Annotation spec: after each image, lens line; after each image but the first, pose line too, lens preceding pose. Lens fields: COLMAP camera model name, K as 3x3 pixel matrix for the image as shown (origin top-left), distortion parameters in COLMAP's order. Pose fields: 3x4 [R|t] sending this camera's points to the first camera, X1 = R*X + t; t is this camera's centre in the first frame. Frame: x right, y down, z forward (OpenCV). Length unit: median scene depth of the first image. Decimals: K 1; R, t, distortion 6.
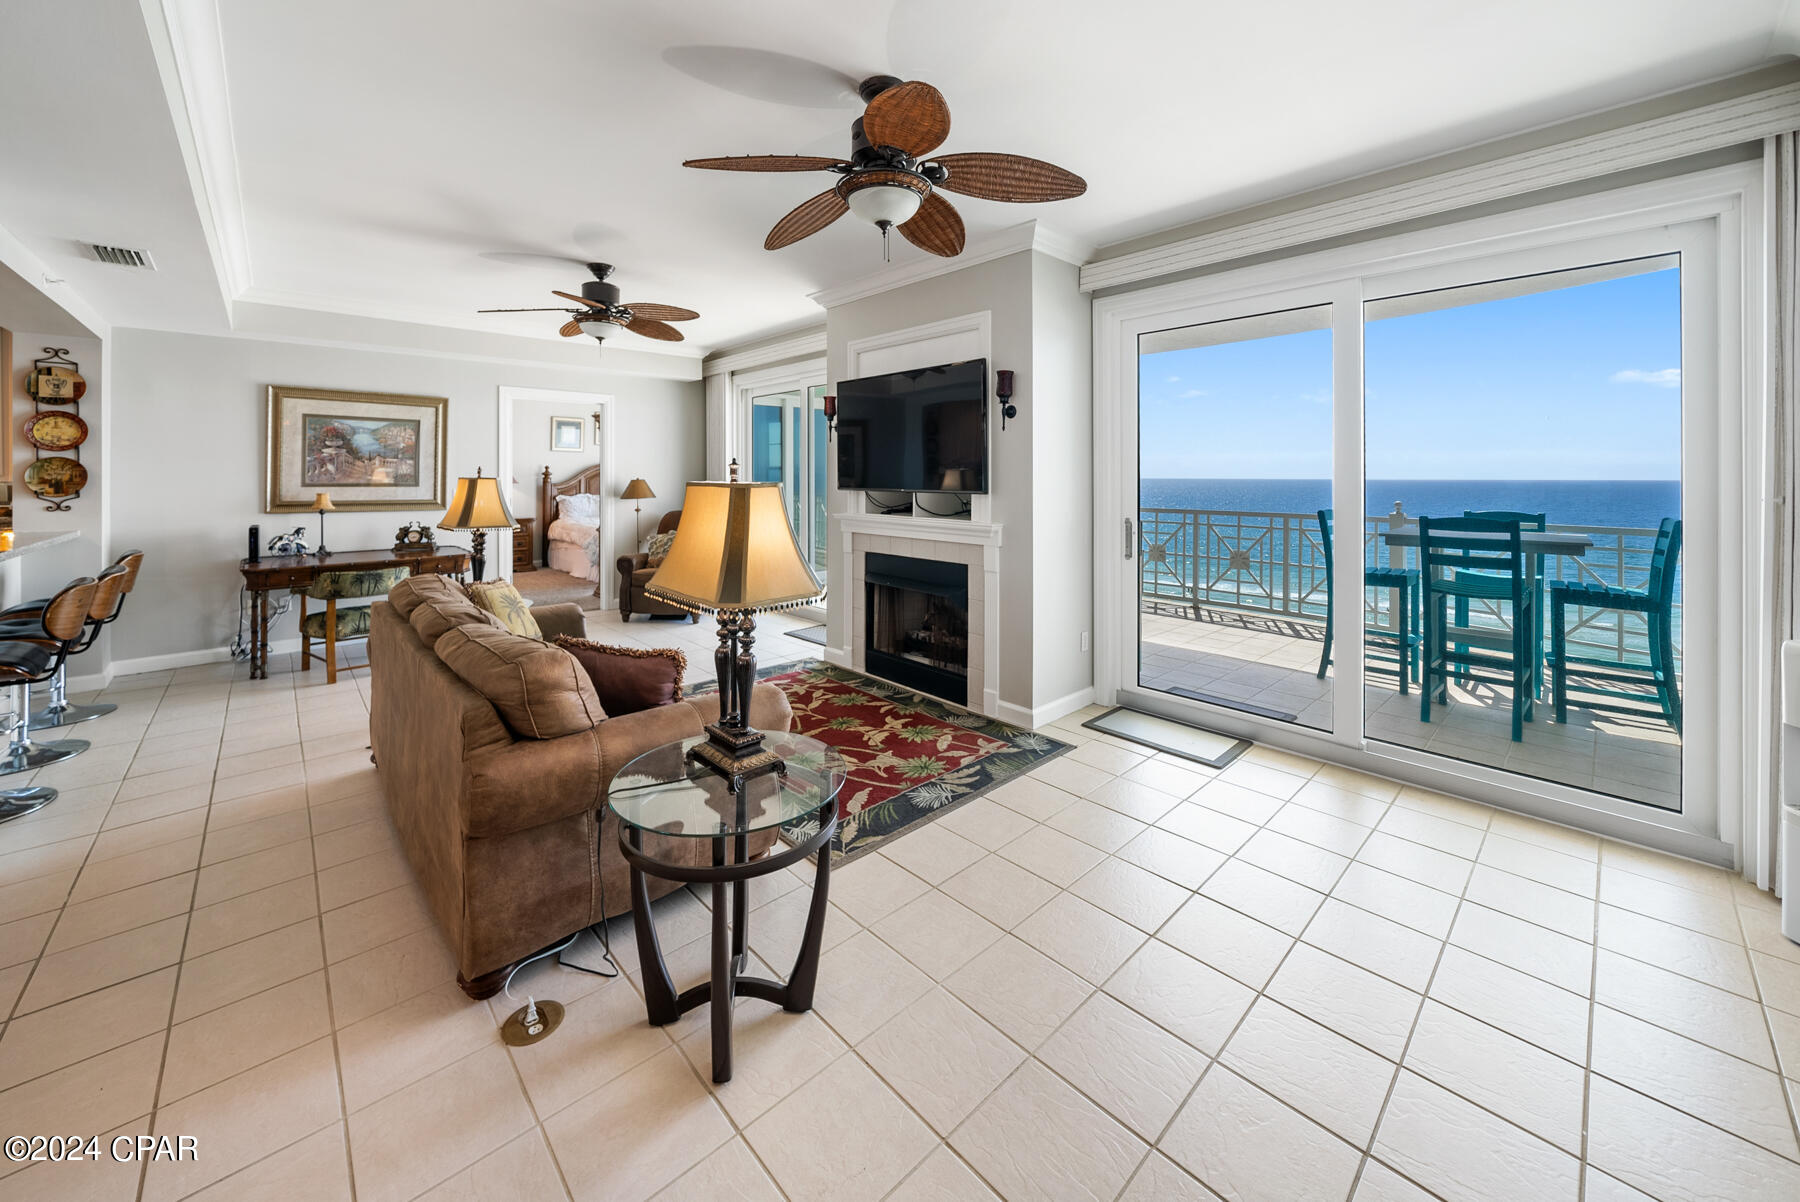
lens RADIAL K [[669.6, 0, 890.8], [0, 669.6, 470.0], [0, 0, 1]] dist [-0.001277, -0.000090]
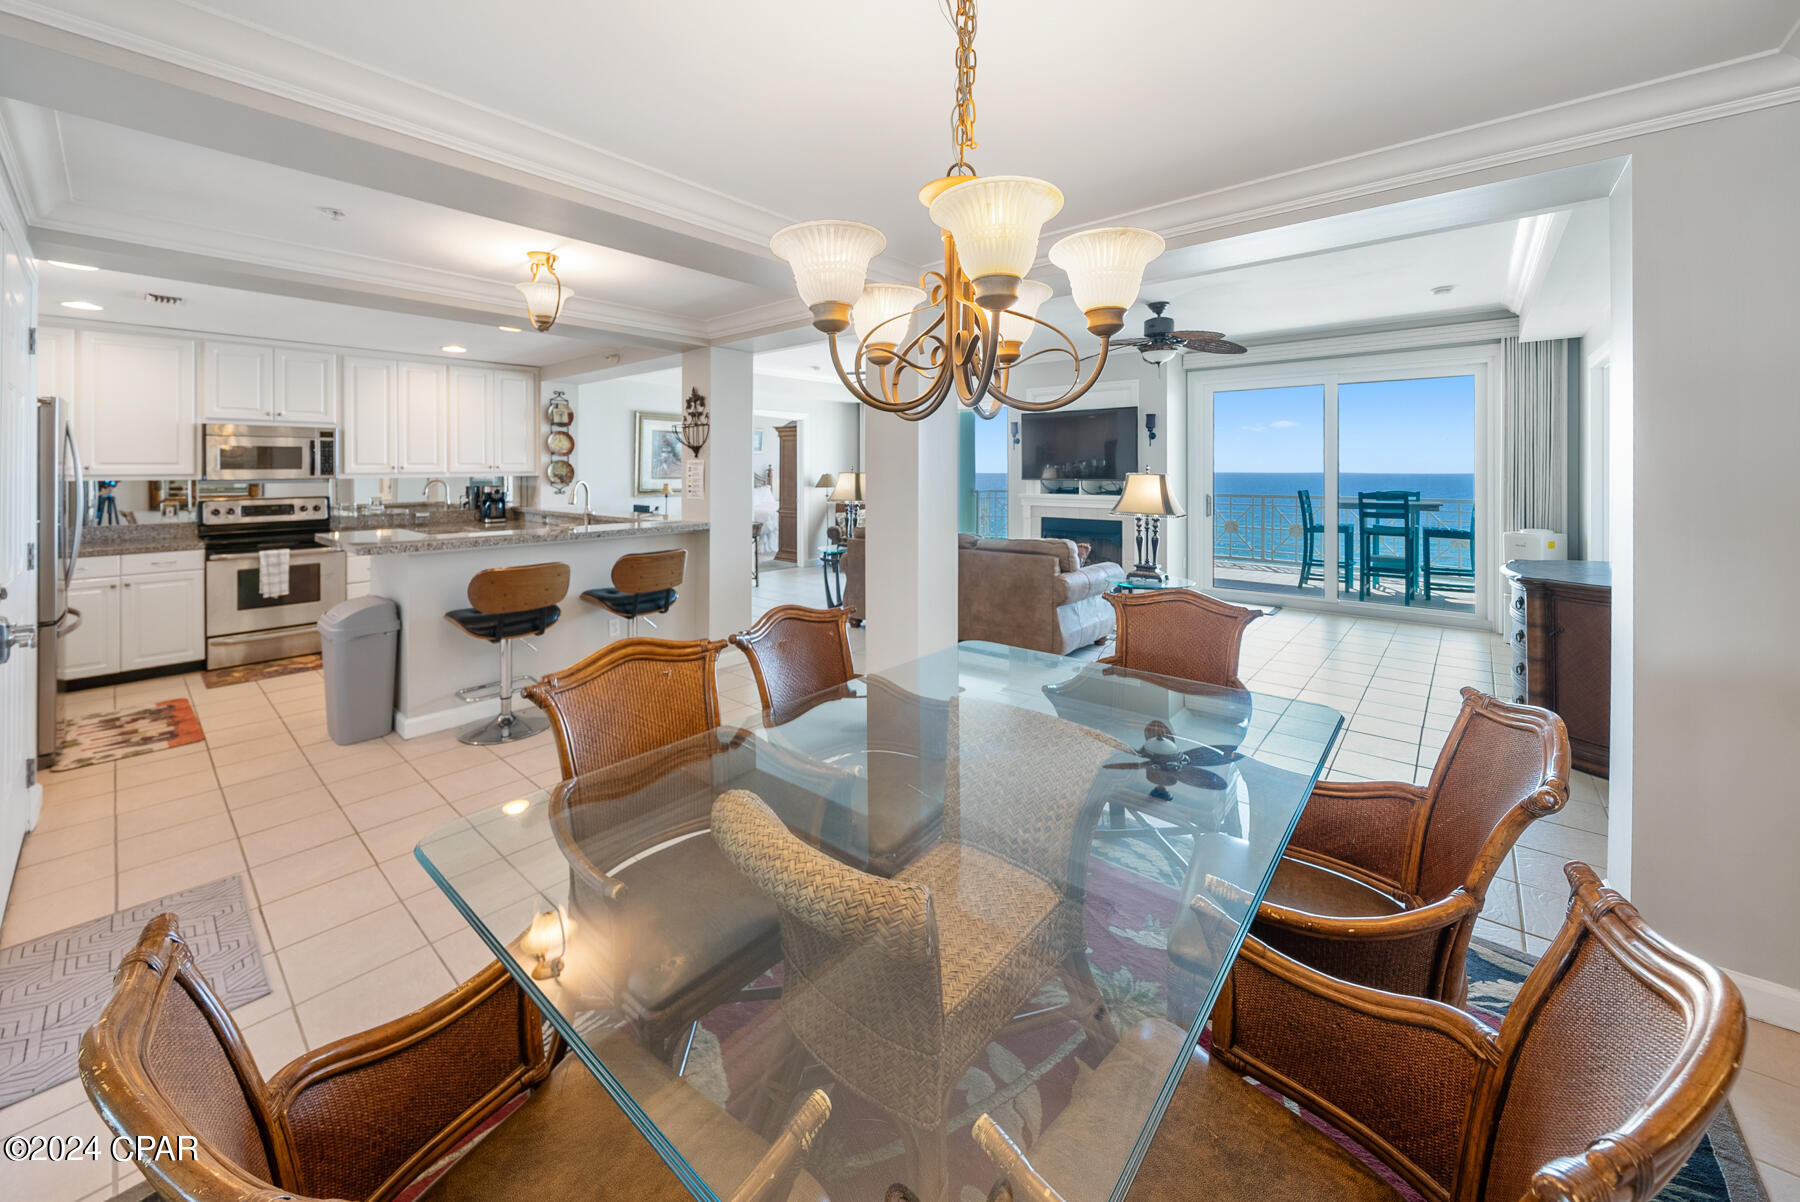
lens RADIAL K [[668.6, 0, 882.6], [0, 668.6, 464.5], [0, 0, 1]] dist [-0.001590, -0.000088]
pose [[0.995186, -0.000617, 0.097998, -0.647610], [0.000639, 1.000000, -0.000185, -0.007887], [-0.097998, 0.000247, 0.995187, -0.657414]]
